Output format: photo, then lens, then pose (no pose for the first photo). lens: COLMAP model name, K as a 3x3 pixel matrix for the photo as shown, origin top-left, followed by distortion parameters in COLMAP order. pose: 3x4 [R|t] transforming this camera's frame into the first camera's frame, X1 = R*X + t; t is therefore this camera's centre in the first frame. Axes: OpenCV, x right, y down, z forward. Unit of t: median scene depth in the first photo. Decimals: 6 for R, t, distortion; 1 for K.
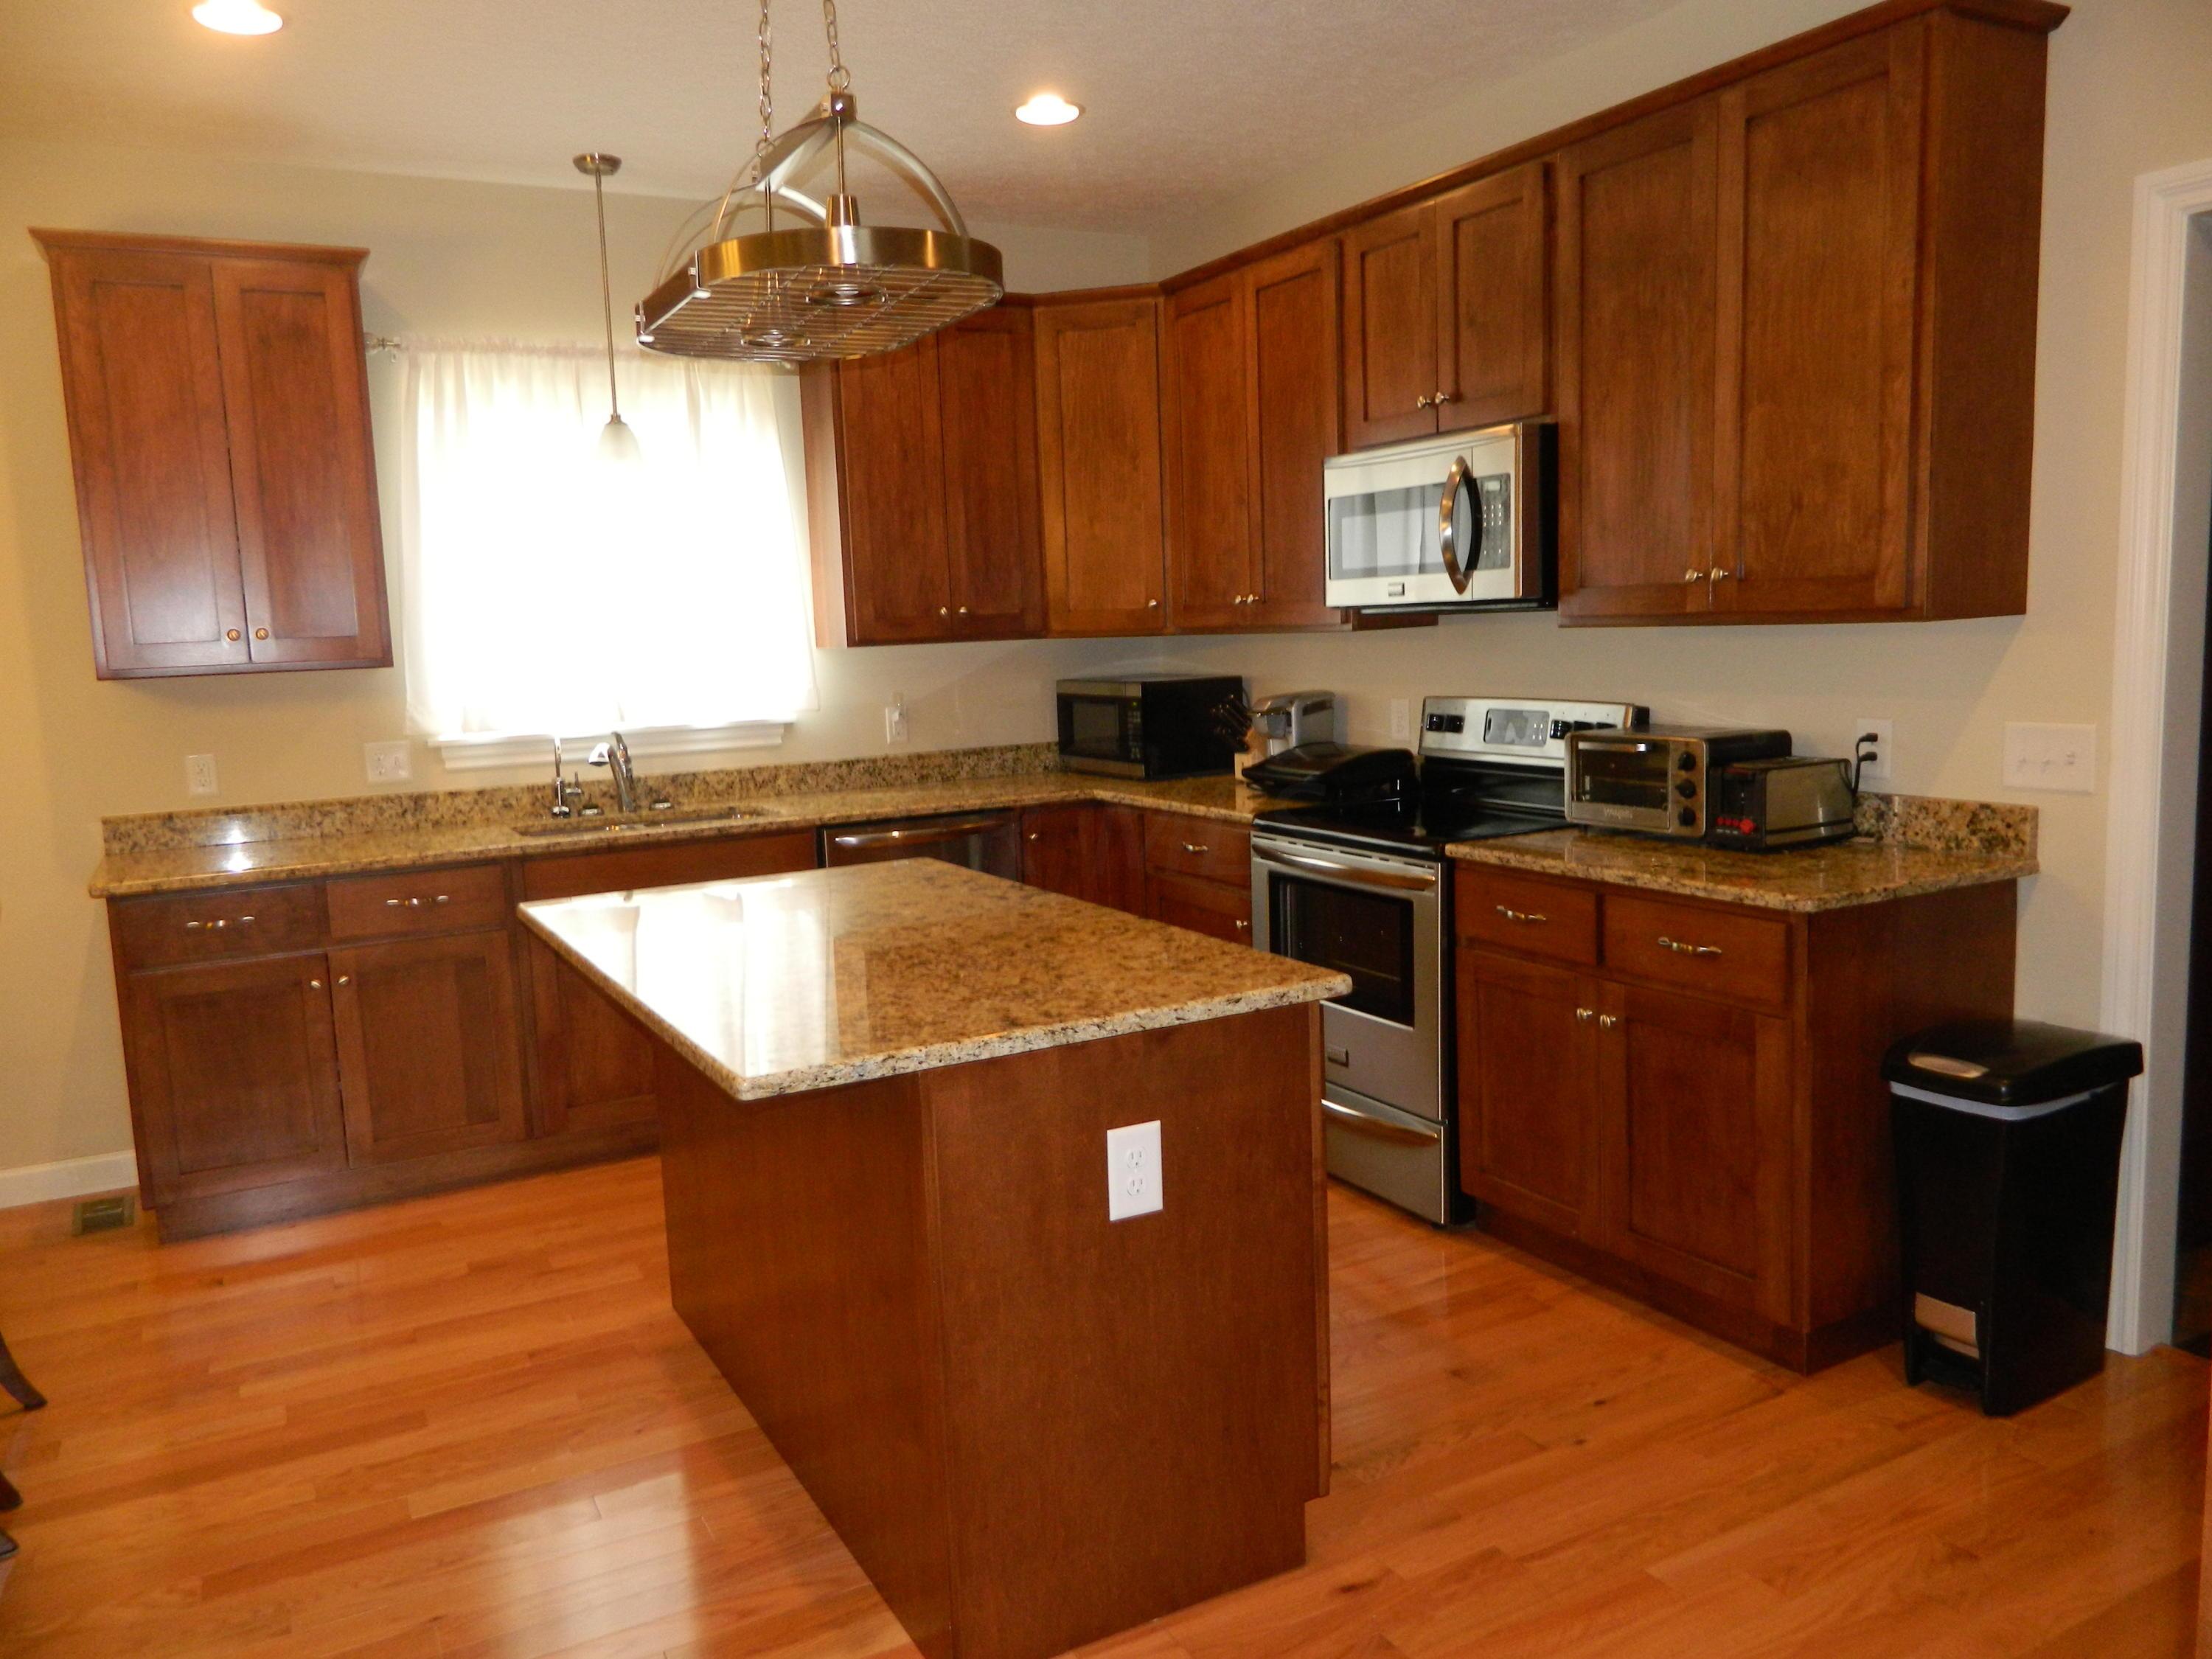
lens RADIAL K [[1648.2, 0, 1112.3], [0, 1648.2, 825.1], [0, 0, 1]] dist [0.014031, -0.010867]
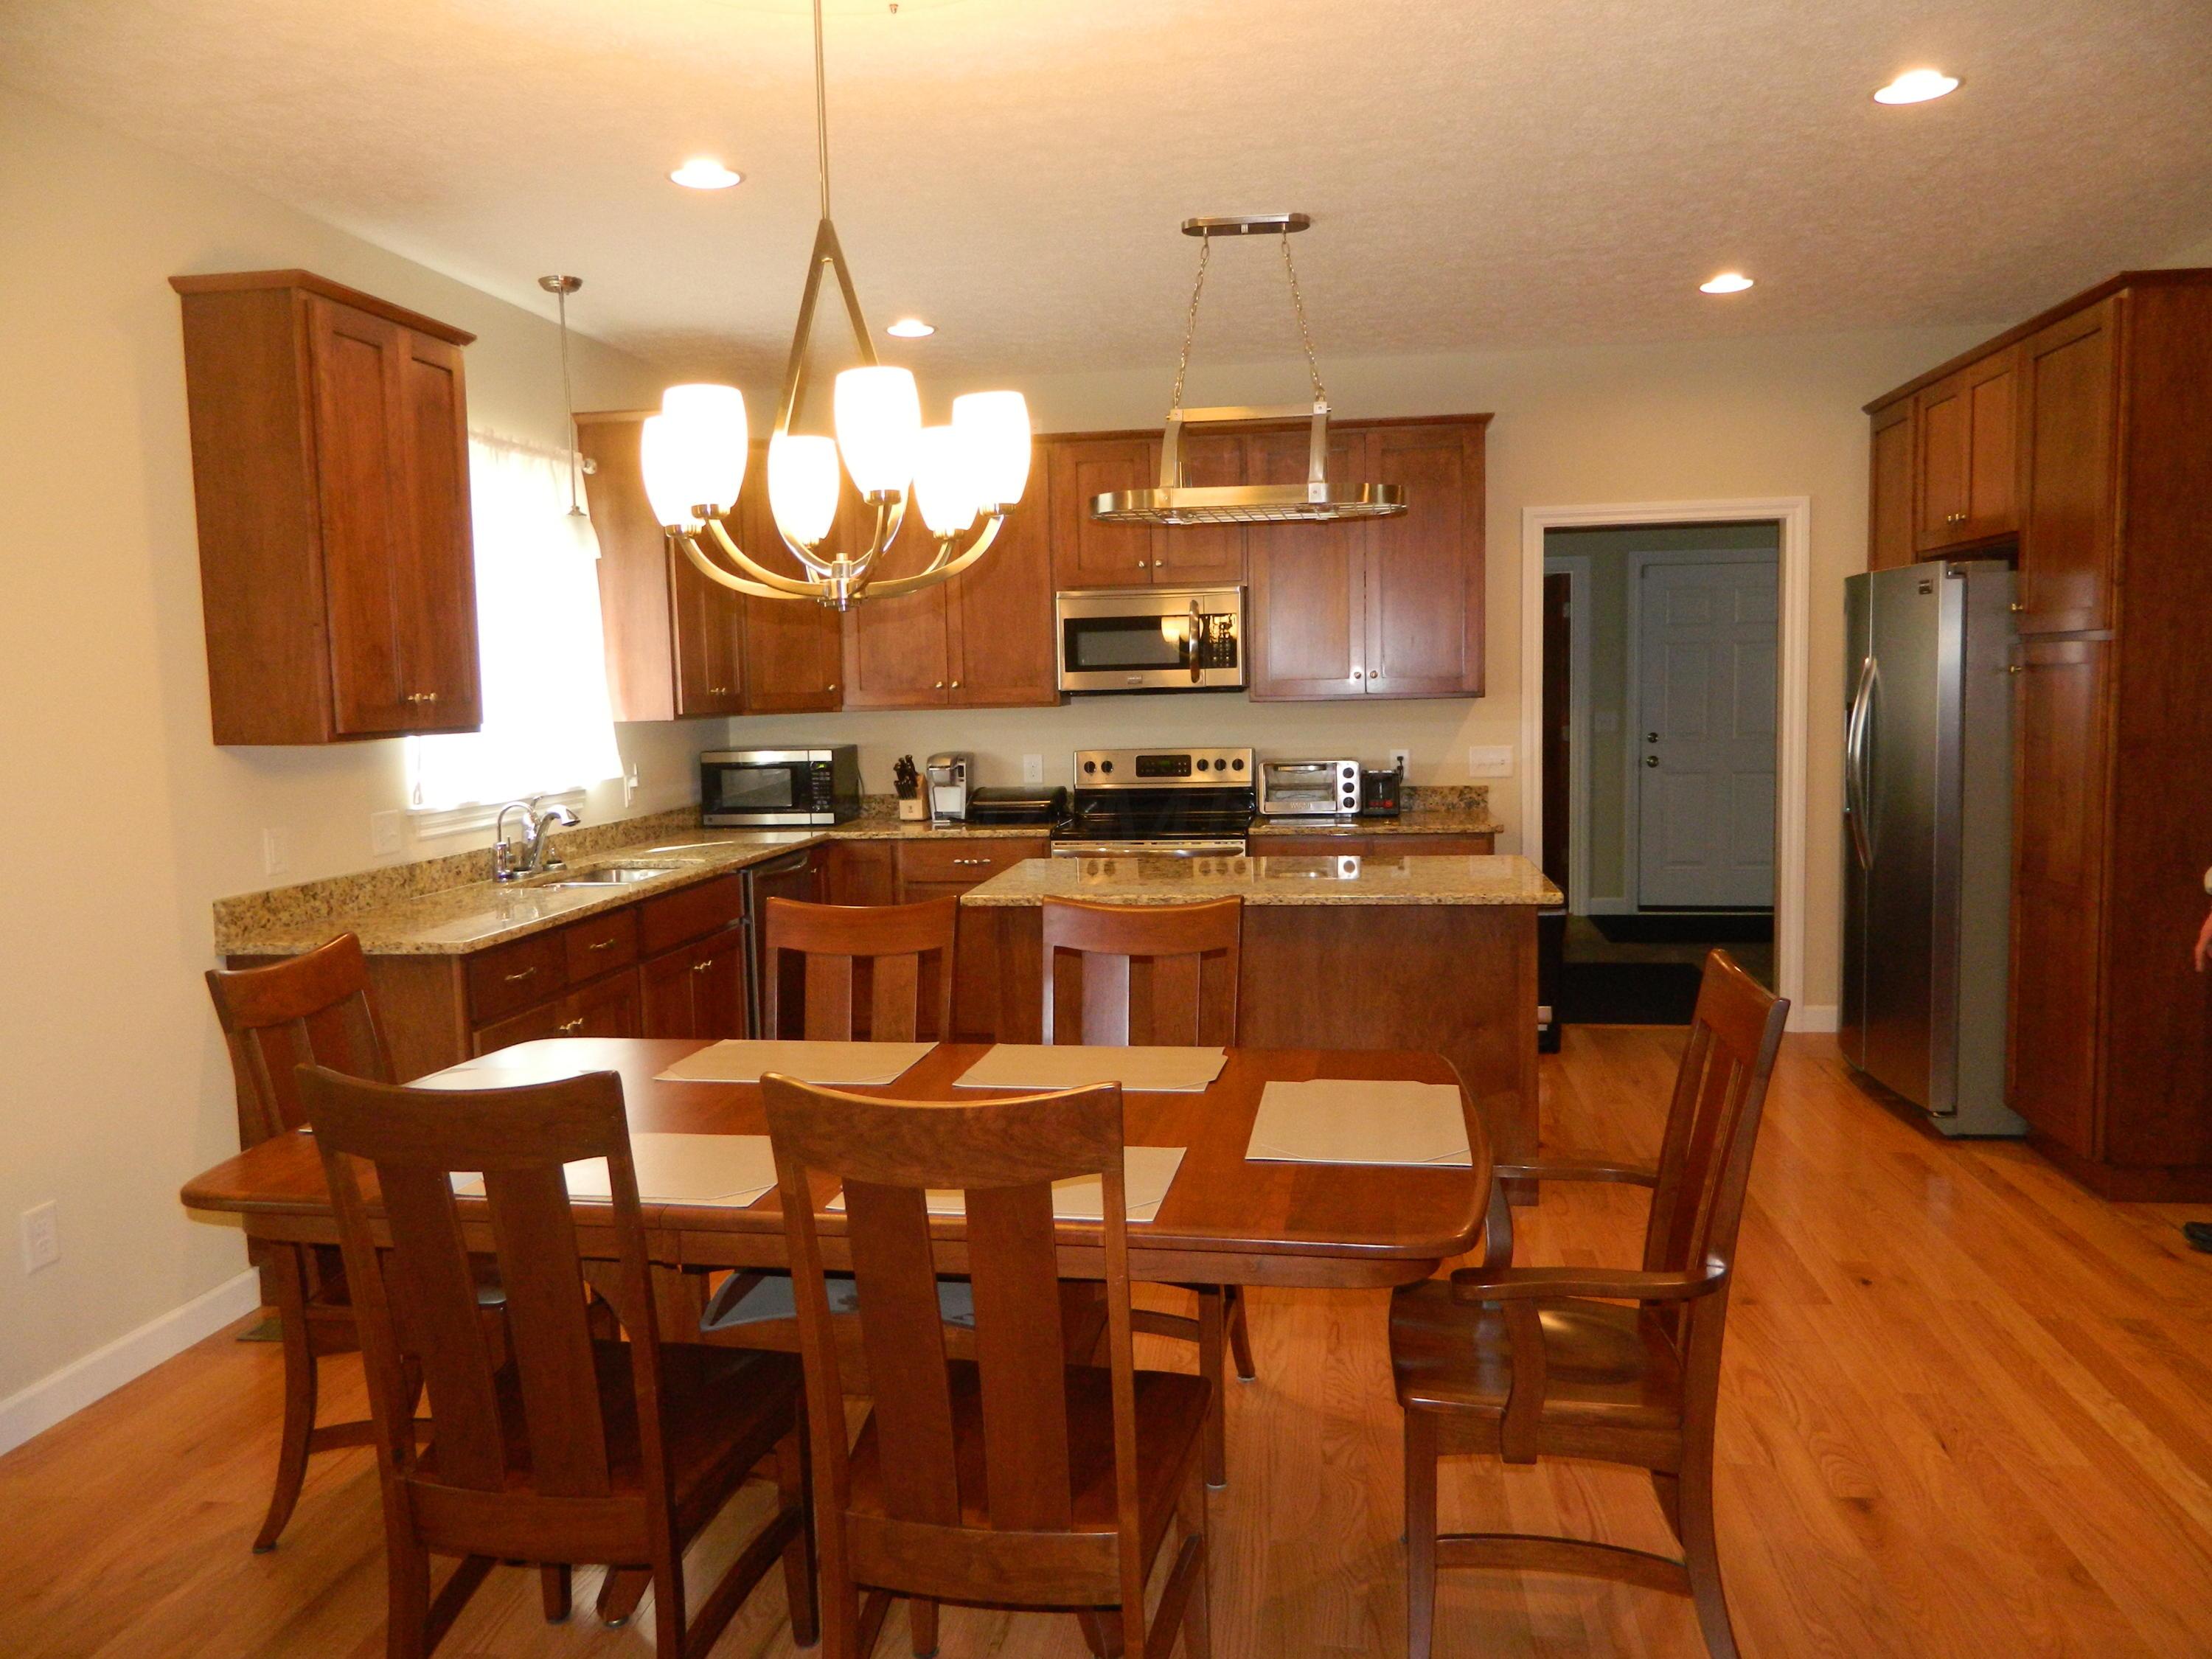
lens RADIAL K [[1648.2, 0, 1127.2], [0, 1648.2, 837.6], [0, 0, 1]] dist [0.014031, -0.010867]
pose [[0.592283, -0.053976, 0.803920, -0.975205], [0.102054, 0.994743, -0.008400, 0.018054], [-0.799241, 0.087019, 0.594678, 0.069067]]
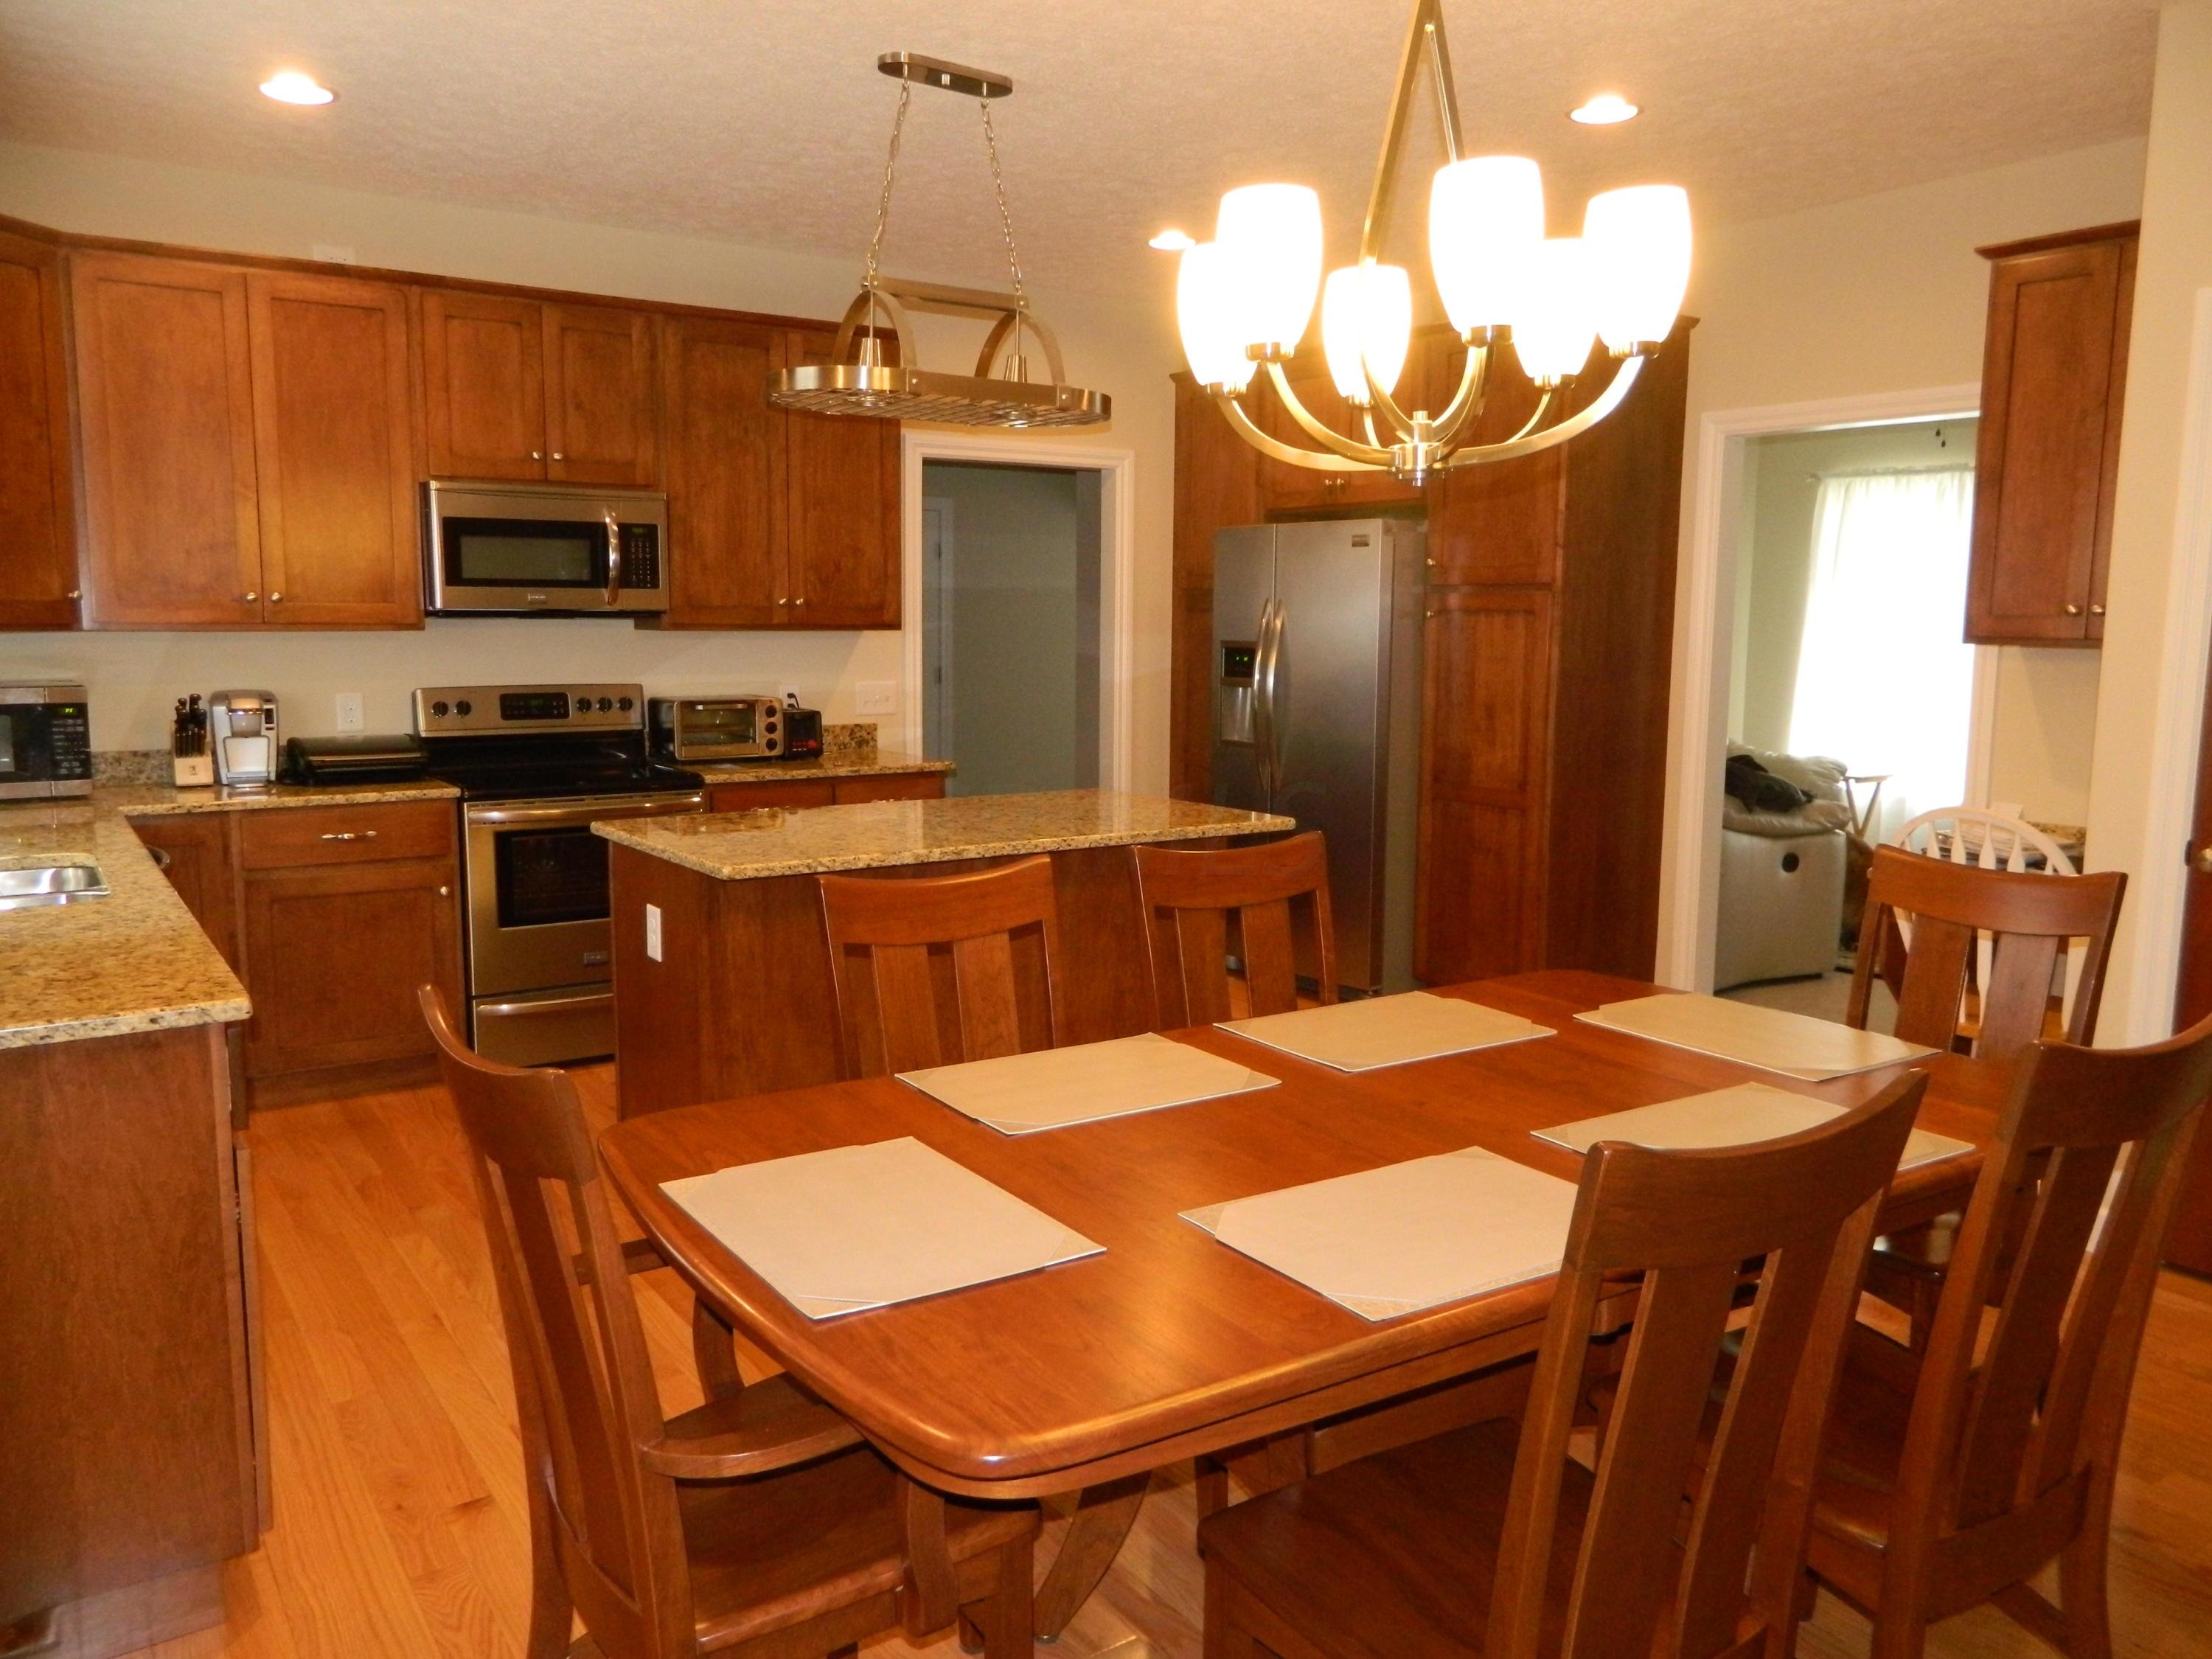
lens RADIAL K [[1648.2, 0, 1099.8], [0, 1648.2, 830.8], [0, 0, 1]] dist [0.014031, -0.010867]
pose [[-0.104681, -0.092390, 0.990205, -1.017435], [0.123896, 0.986707, 0.105161, -0.040237], [-0.986758, 0.133691, -0.091843, 0.624693]]
